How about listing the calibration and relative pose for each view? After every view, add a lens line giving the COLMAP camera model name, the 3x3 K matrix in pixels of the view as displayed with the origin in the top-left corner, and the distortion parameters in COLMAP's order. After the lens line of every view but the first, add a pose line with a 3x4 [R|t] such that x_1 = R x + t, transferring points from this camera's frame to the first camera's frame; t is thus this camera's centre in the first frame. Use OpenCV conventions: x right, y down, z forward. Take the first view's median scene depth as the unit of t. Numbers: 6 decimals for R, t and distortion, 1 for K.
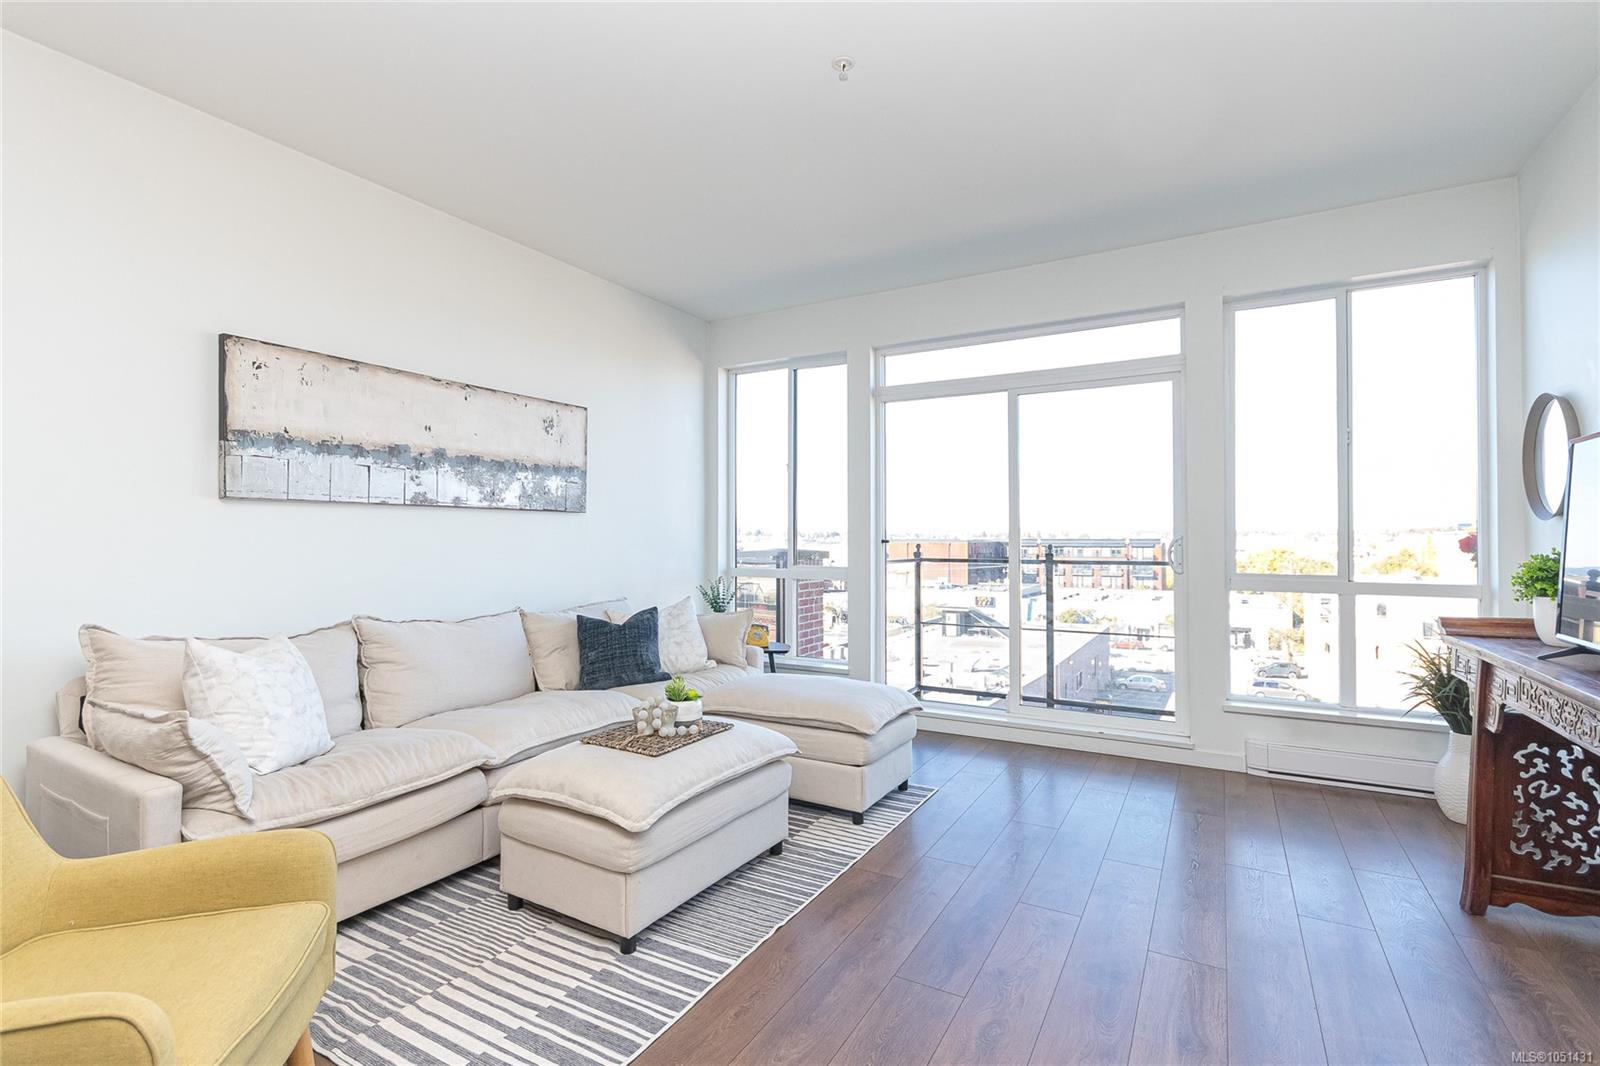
lens RADIAL K [[743.0, 0, 788.7], [0, 743.0, 531.2], [0, 0, 1]] dist [0.006204, -0.001291]
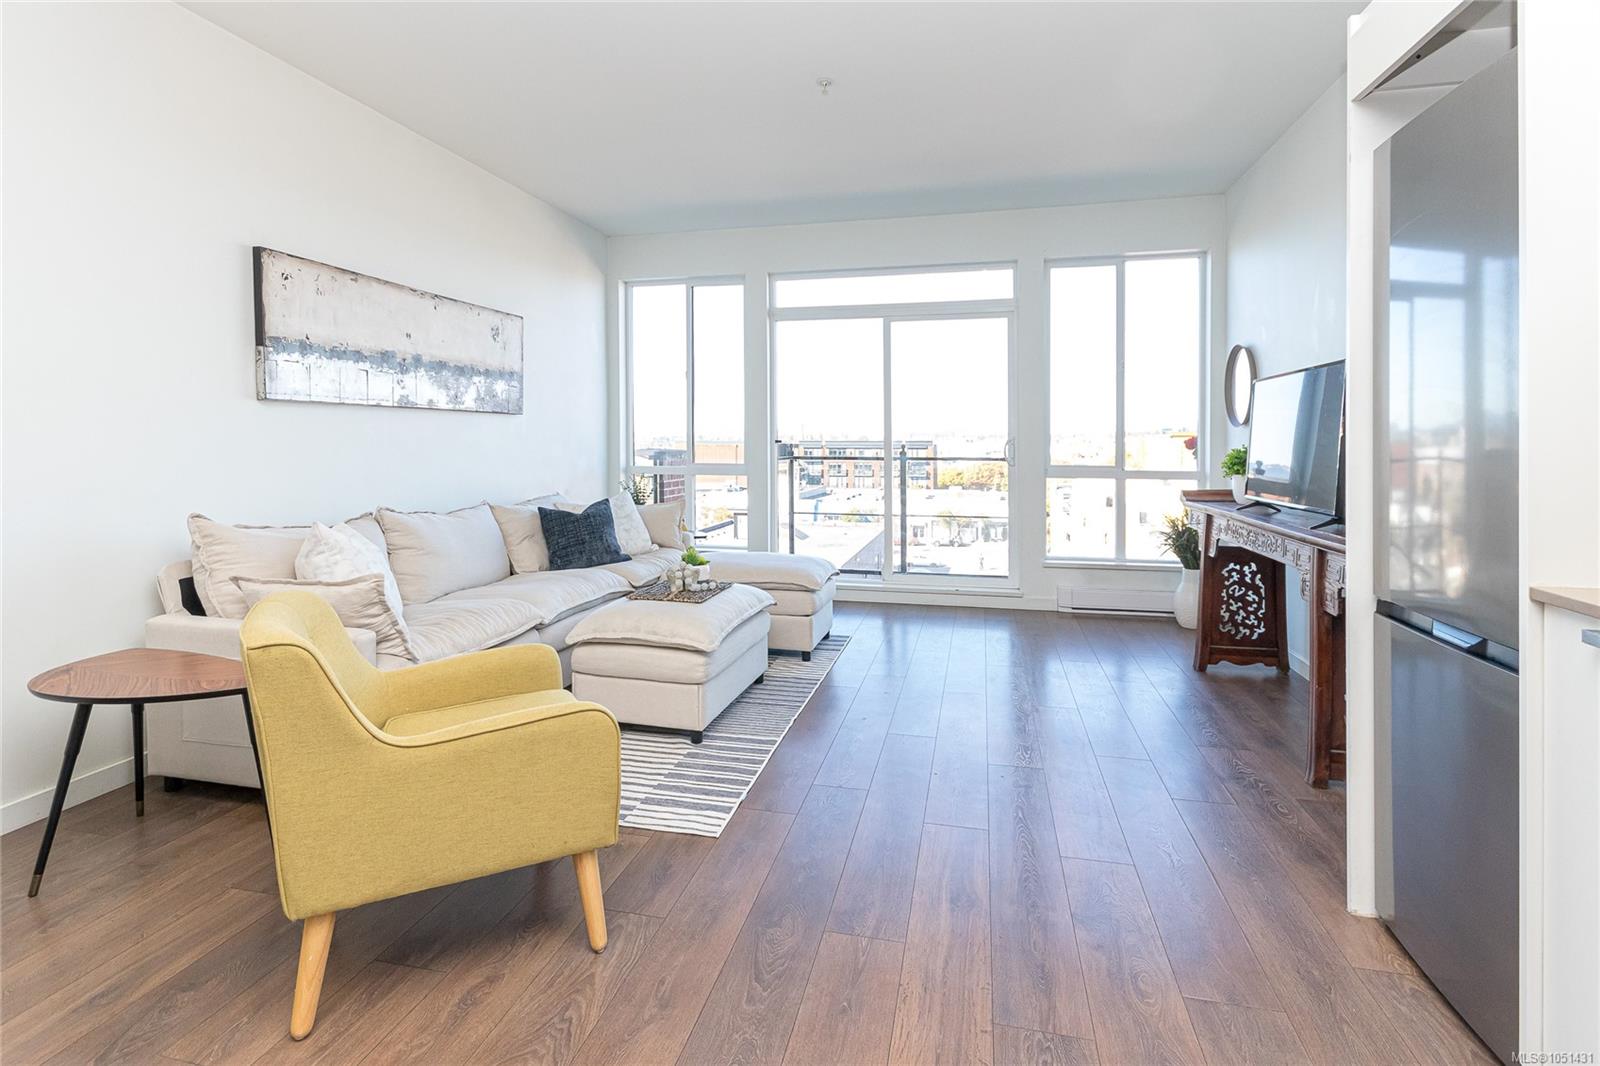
lens RADIAL K [[773.3, 0, 791.9], [0, 773.3, 448.5], [0, 0, 1]] dist [0.002604, 0.000569]
pose [[0.960202, -0.002038, 0.279299, -0.279721], [-0.003630, 0.999798, 0.019774, 0.001077], [-0.279282, -0.020001, 0.960001, -0.246337]]
